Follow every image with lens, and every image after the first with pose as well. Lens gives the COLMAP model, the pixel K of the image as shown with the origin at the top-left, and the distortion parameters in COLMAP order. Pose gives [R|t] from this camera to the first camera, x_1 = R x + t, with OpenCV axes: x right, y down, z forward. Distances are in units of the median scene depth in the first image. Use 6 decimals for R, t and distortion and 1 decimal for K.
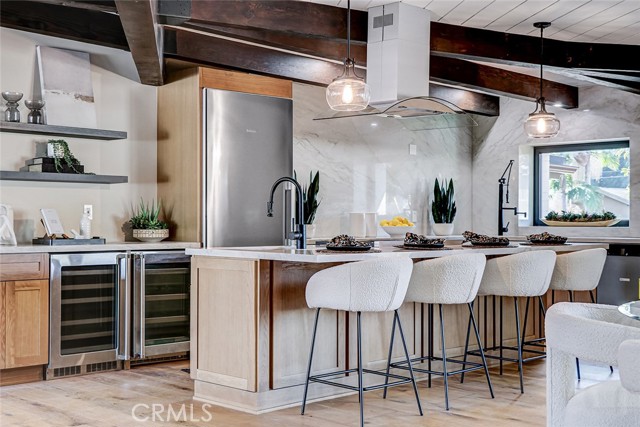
lens RADIAL K [[877.8, 0, 332.6], [0, 877.8, 218.3], [0, 0, 1]] dist [0.056964, 0.000000]
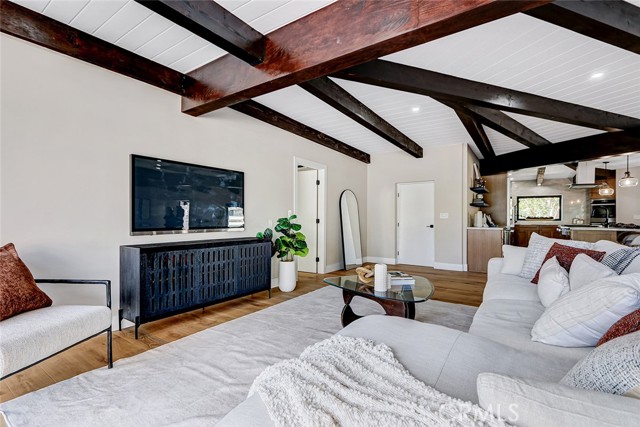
lens RADIAL K [[291.1, 0, 322.5], [0, 291.1, 216.7], [0, 0, 1]] dist [0.003031, -0.001936]
pose [[0.983796, 0.001248, 0.179285, -0.978886], [-0.000568, 0.999992, -0.003849, -0.001811], [-0.179288, 0.003684, 0.983790, 0.079169]]
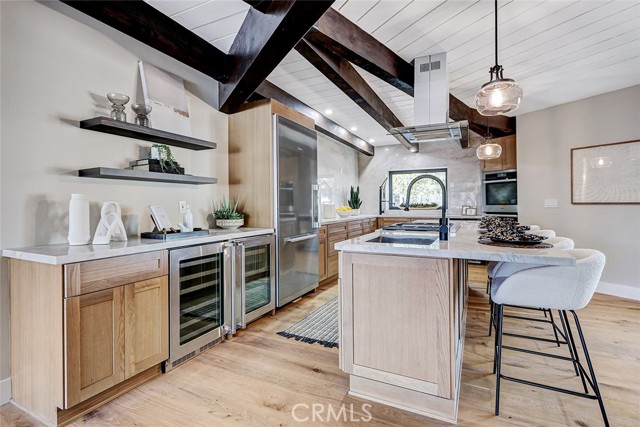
lens RADIAL K [[310.6, 0, 319.1], [0, 310.6, 203.9], [0, 0, 1]] dist [0.008358, 0.000807]
pose [[0.947039, -0.010116, 0.320959, -0.231810], [0.010946, 0.999940, -0.000783, -0.008870], [-0.320931, 0.004255, 0.947093, 0.517533]]
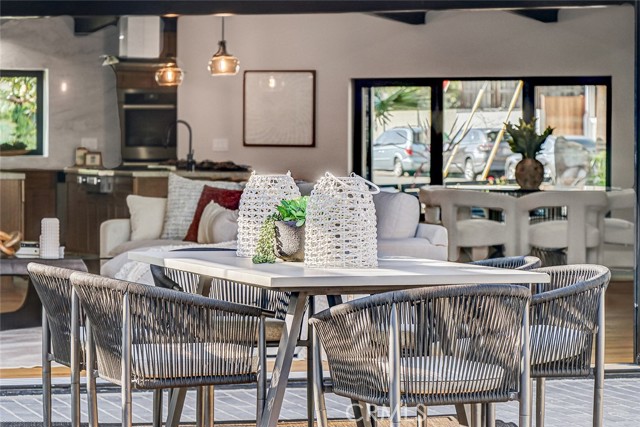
lens RADIAL K [[2433.0, 0, 319.3], [0, 2433.0, 212.8], [0, 0, 1]] dist [-0.093058, 0.000000]
pose [[0.459514, -0.026895, 0.887763, -2.607774], [-0.001670, 0.999513, 0.031145, -0.016307], [-0.888169, -0.015794, 0.459245, -0.755940]]
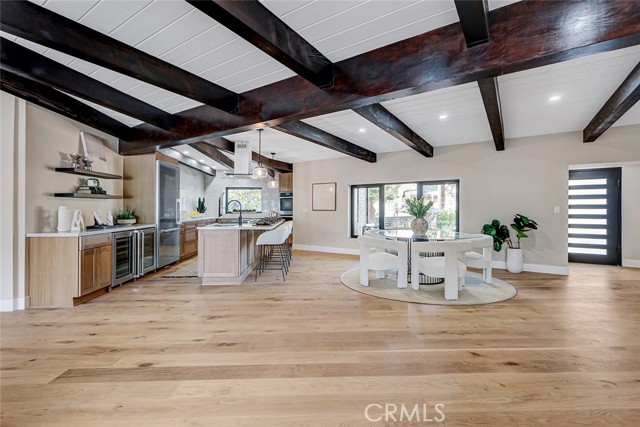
lens RADIAL K [[291.1, 0, 313.3], [0, 291.1, 201.4], [0, 0, 1]] dist [0.003031, -0.001936]
pose [[0.678859, 0.010937, 0.734187, -0.436281], [0.005037, 0.999796, -0.019551, -0.016655], [-0.734251, 0.016971, 0.678666, 0.137104]]
